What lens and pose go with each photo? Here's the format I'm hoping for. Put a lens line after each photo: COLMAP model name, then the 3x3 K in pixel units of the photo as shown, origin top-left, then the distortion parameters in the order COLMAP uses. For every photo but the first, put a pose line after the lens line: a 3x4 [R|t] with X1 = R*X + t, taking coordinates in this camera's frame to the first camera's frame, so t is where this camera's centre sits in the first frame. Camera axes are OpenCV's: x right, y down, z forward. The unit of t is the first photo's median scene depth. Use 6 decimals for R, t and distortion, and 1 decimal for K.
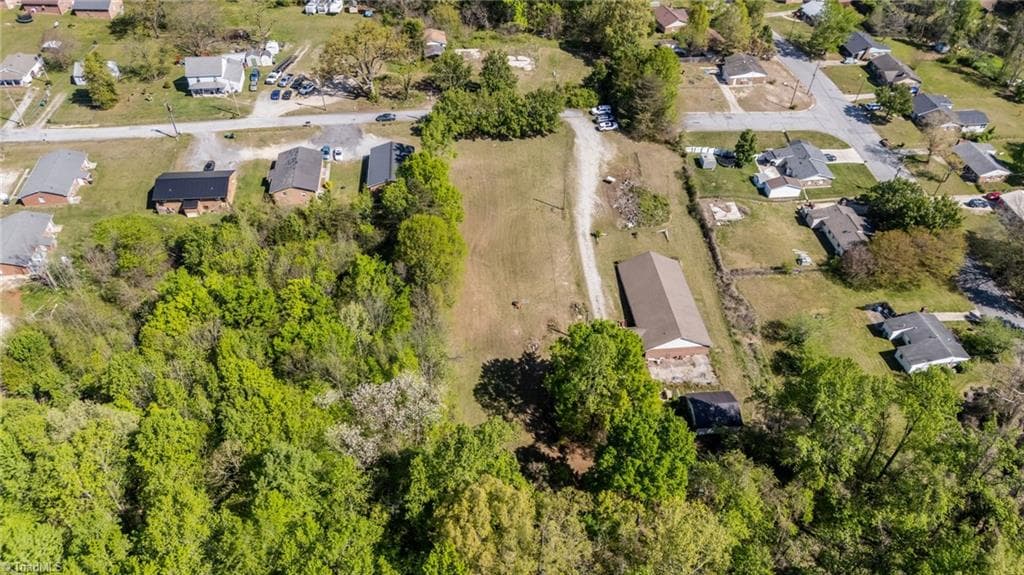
lens RADIAL K [[744.7, 0, 512.2], [0, 744.7, 296.9], [0, 0, 1]] dist [0.076724, -0.079088]
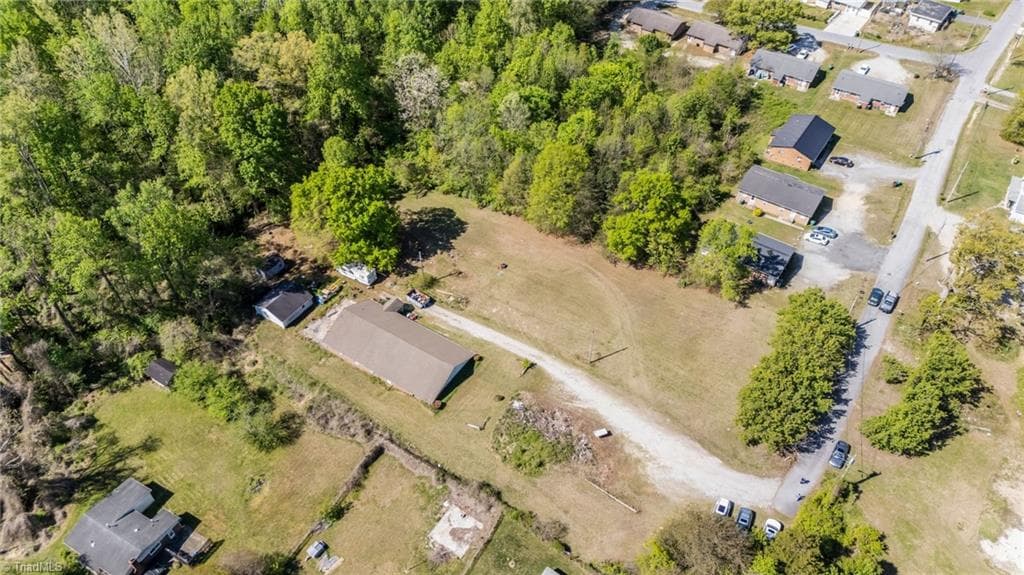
lens RADIAL K [[744.7, 0, 512.2], [0, 744.7, 296.9], [0, 0, 1]] dist [0.076724, -0.079088]
pose [[-0.630379, 0.544912, -0.552895, 0.466277], [-0.553353, 0.184104, 0.812346, -0.652036], [0.544448, 0.818032, 0.185473, 0.690839]]
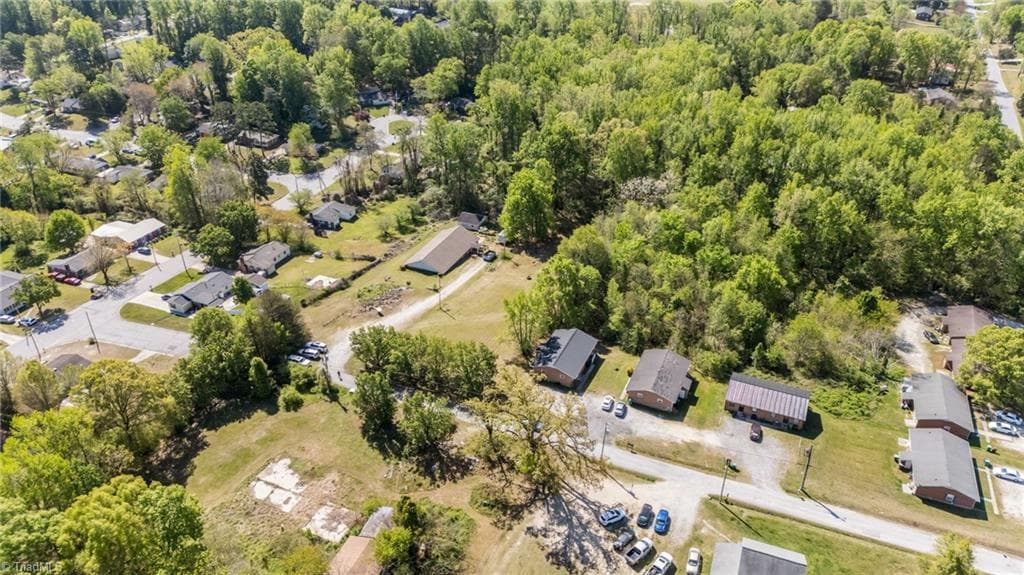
lens RADIAL K [[744.7, 0, 512.2], [0, 744.7, 296.9], [0, 0, 1]] dist [0.076724, -0.079088]
pose [[-0.876155, -0.266402, 0.401724, -0.434806], [0.316437, 0.310804, 0.896252, -1.004876], [-0.363621, 0.912377, -0.188013, 1.056683]]
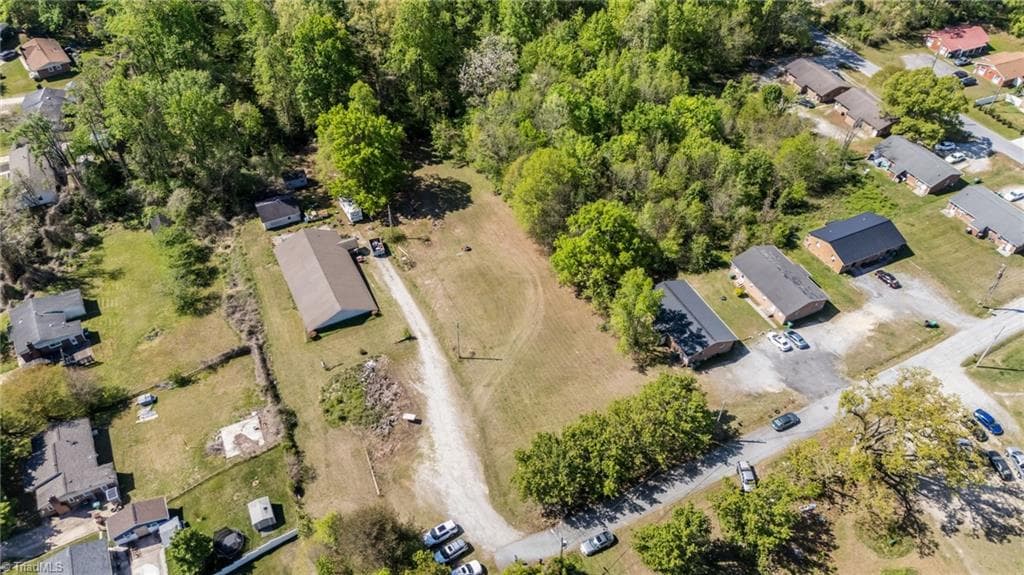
lens RADIAL K [[744.7, 0, 512.2], [0, 744.7, 296.9], [0, 0, 1]] dist [0.076724, -0.079088]
pose [[-0.935810, 0.234529, -0.263163, 0.188367], [-0.262930, 0.032850, 0.964256, -0.804680], [0.234791, 0.971554, 0.030923, 0.847148]]
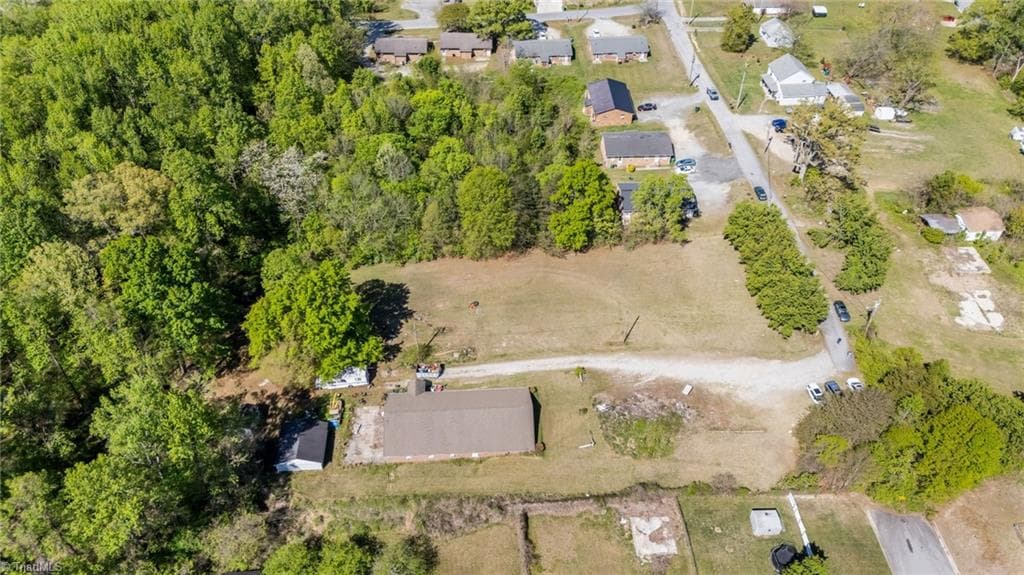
lens RADIAL K [[744.7, 0, 512.2], [0, 744.7, 296.9], [0, 0, 1]] dist [0.076724, -0.079088]
pose [[-0.044068, 0.685049, -0.727163, 0.581765], [-0.699767, 0.498318, 0.511865, -0.436044], [0.713011, 0.531401, 0.457415, 0.465668]]
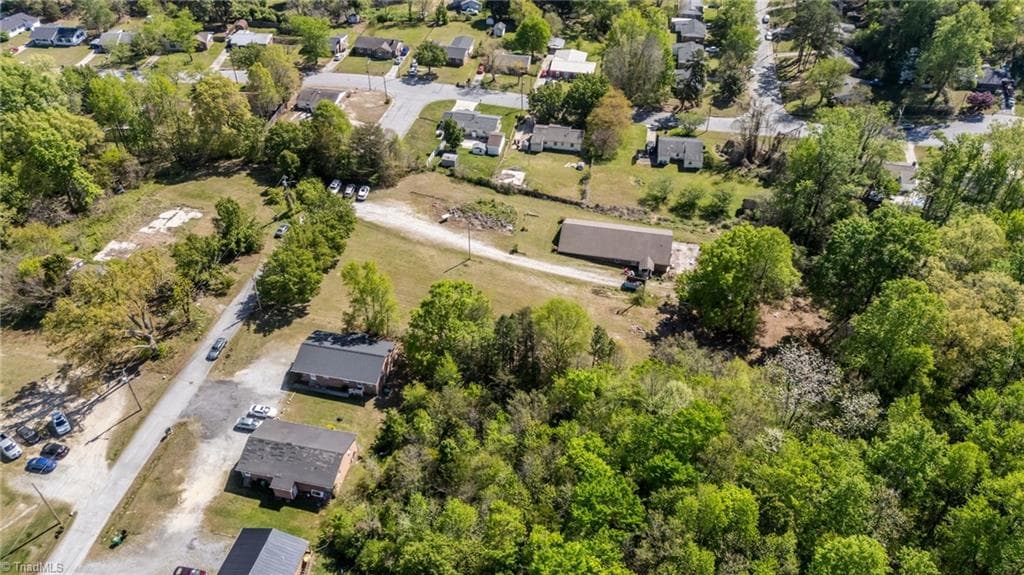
lens RADIAL K [[744.7, 0, 512.2], [0, 744.7, 296.9], [0, 0, 1]] dist [0.076724, -0.079088]
pose [[0.307165, -0.635566, 0.708312, -0.574003], [0.654687, 0.681307, 0.327424, -0.331913], [-0.690677, 0.363149, 0.625370, 0.343618]]
